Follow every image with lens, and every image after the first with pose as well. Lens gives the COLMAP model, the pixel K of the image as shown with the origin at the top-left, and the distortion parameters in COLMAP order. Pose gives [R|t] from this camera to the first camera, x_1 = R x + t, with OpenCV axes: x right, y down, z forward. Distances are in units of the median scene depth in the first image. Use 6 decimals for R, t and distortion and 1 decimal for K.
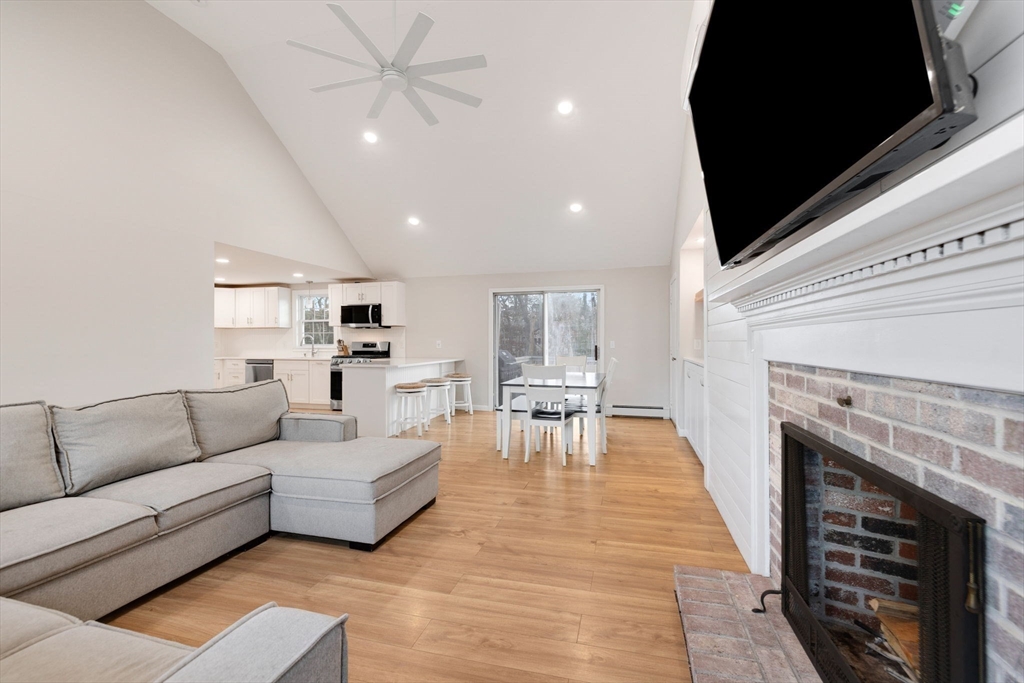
lens RADIAL K [[442.4, 0, 497.3], [0, 442.4, 339.6], [0, 0, 1]] dist [-0.001645, -0.000116]
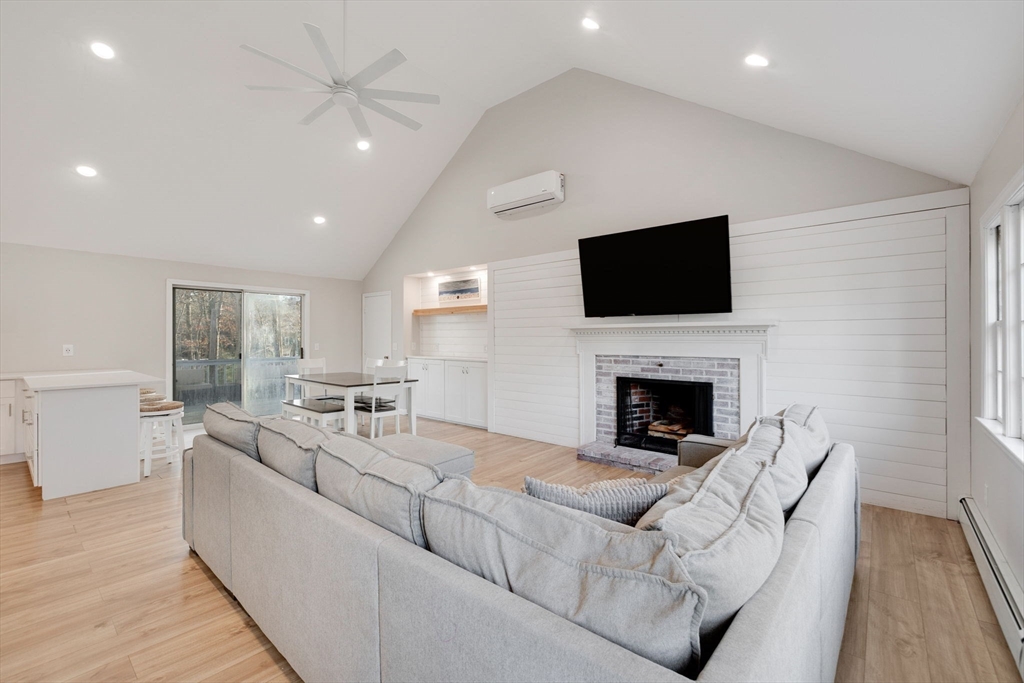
lens RADIAL K [[431.9, 0, 512.2], [0, 431.9, 340.3], [0, 0, 1]] dist [0.001967, -0.000918]
pose [[0.387546, -0.003253, 0.921844, -0.482694], [-0.005017, 0.999972, 0.005638, -0.012212], [-0.921837, -0.006810, 0.387519, 0.126870]]
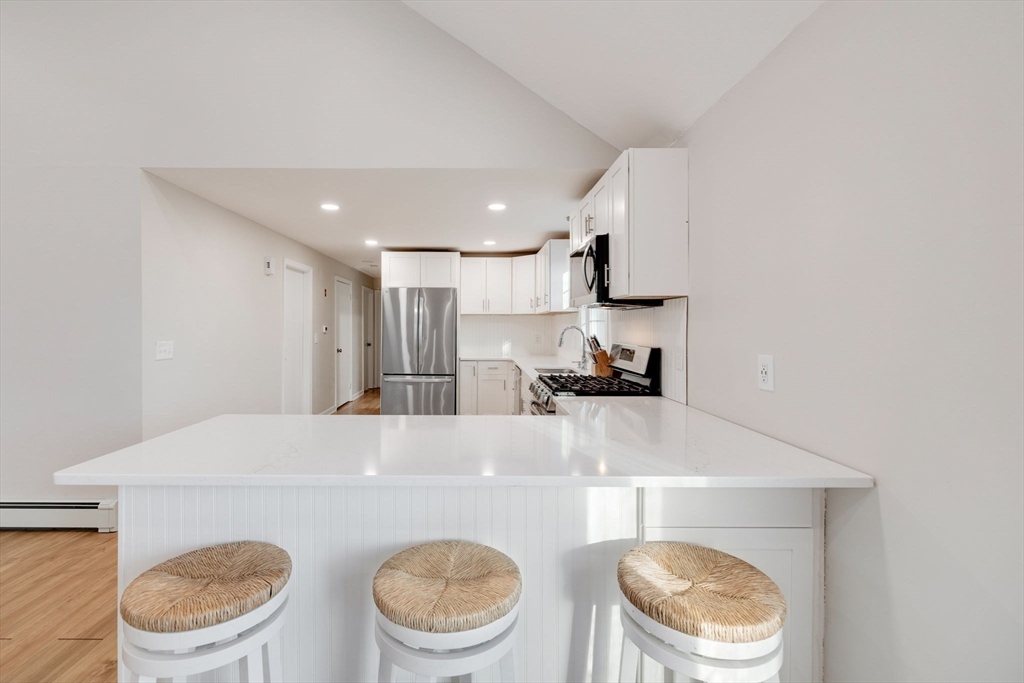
lens RADIAL K [[456.1, 0, 486.1], [0, 456.1, 324.7], [0, 0, 1]] dist [0.000652, 0.000106]
pose [[0.310201, 0.002785, -0.950667, 0.036865], [-0.001159, 0.999996, 0.002551, -0.013083], [0.950670, 0.000311, 0.310203, 0.814680]]
